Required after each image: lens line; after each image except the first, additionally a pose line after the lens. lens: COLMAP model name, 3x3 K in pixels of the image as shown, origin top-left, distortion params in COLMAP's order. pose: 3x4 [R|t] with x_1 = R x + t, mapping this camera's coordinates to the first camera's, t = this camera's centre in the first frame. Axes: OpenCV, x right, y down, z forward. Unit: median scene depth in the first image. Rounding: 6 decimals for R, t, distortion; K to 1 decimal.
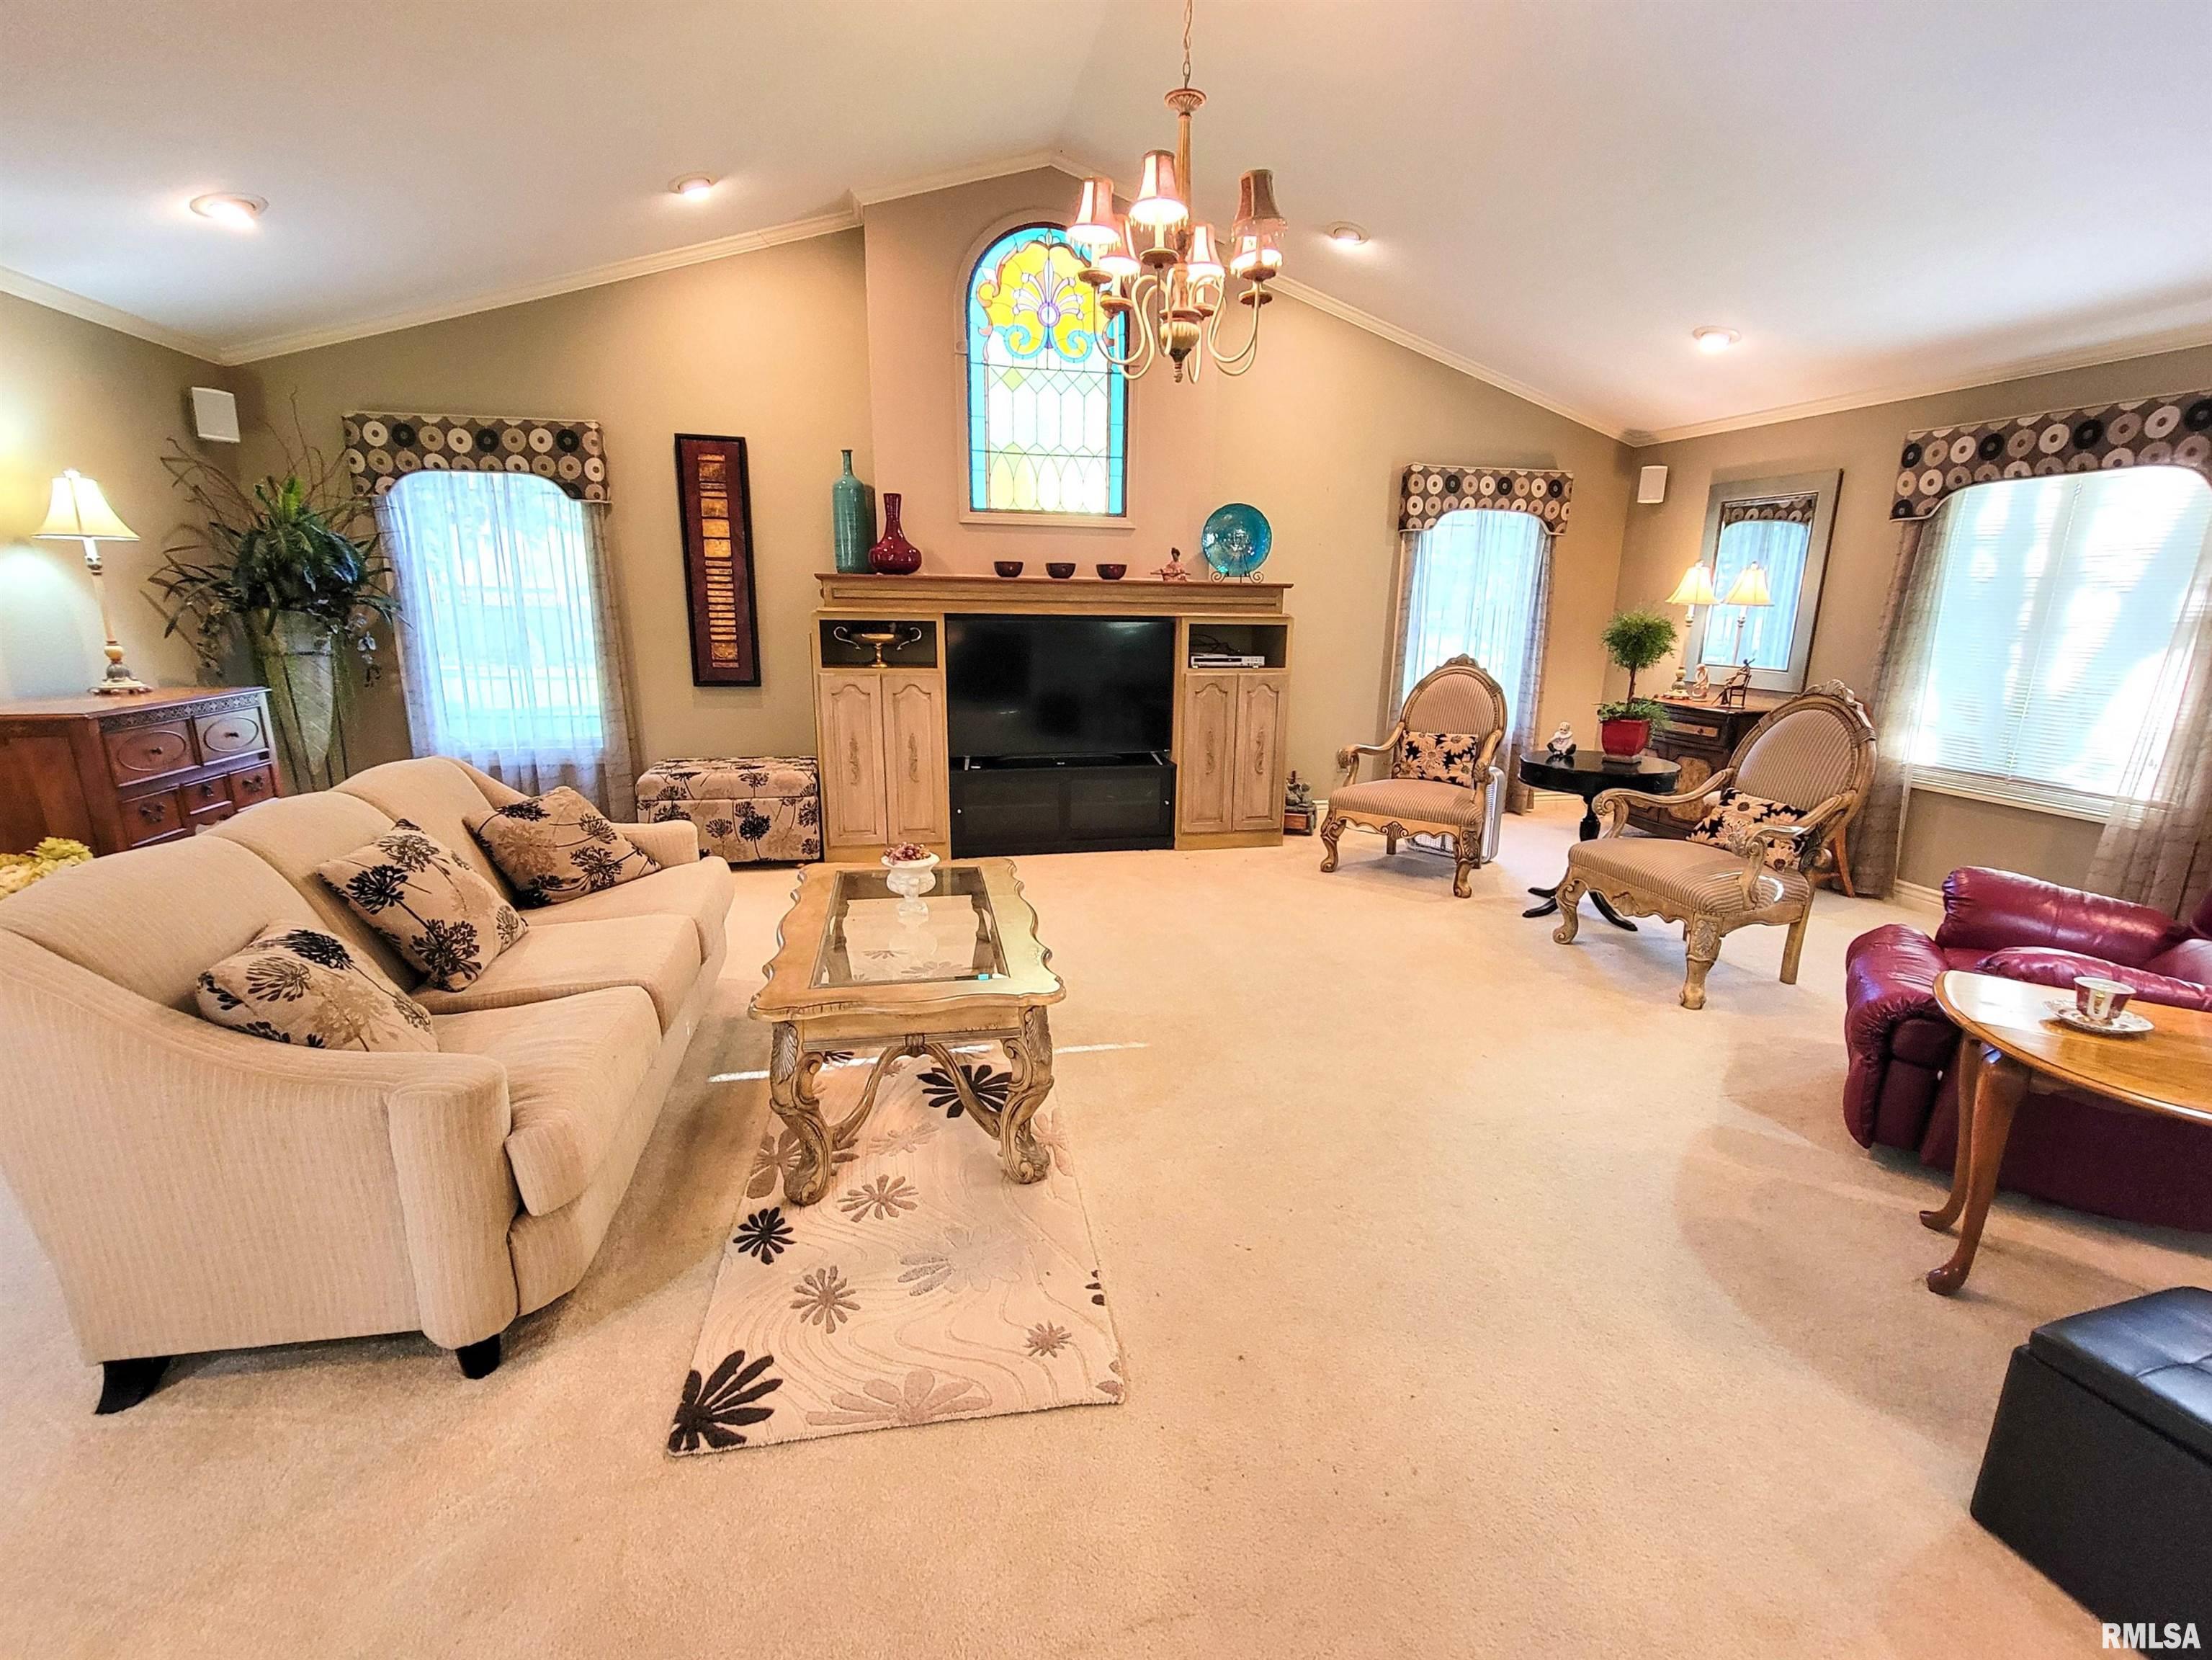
lens RADIAL K [[1003.8, 0, 1122.2], [0, 1003.8, 835.7], [0, 0, 1]] dist [-0.004699, -0.000535]
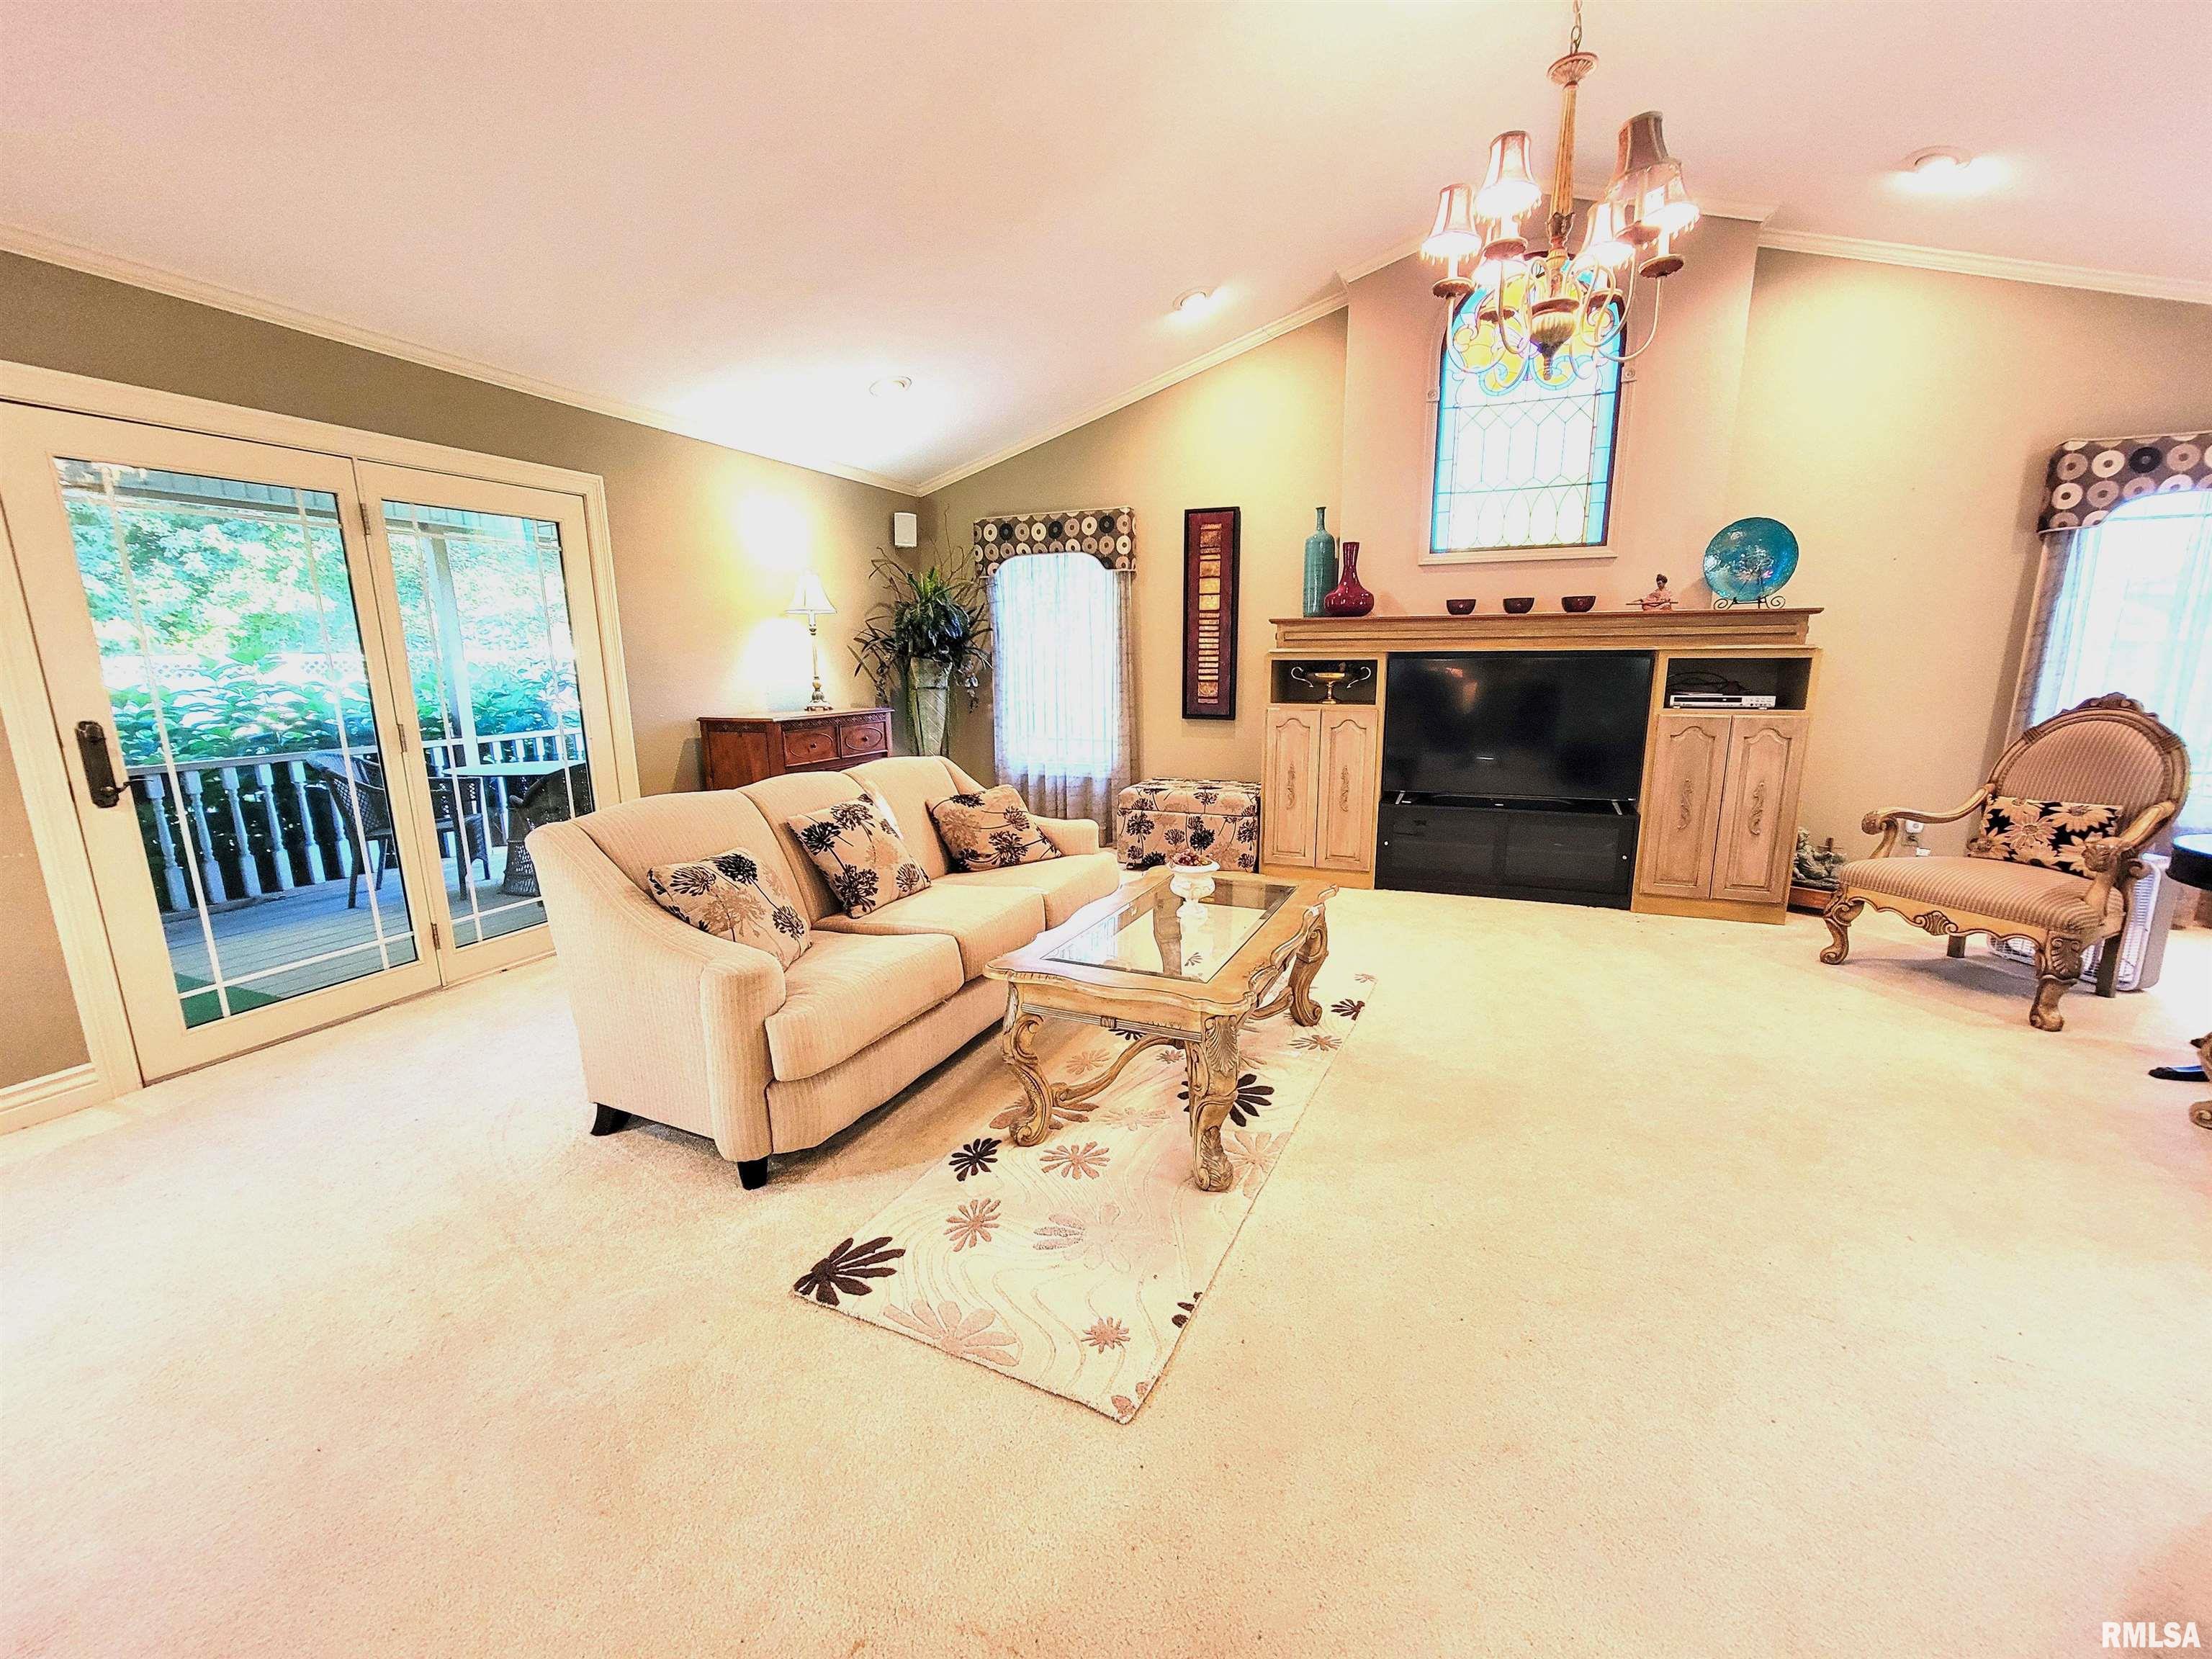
lens RADIAL K [[908.4, 0, 1109.9], [0, 908.4, 833.0], [0, 0, 1]] dist [-0.006008, 0.002571]
pose [[0.812483, 0.090977, -0.575843, 0.152375], [-0.114695, 0.993389, -0.004884, 0.002303], [0.571591, 0.070015, 0.817546, 0.082817]]
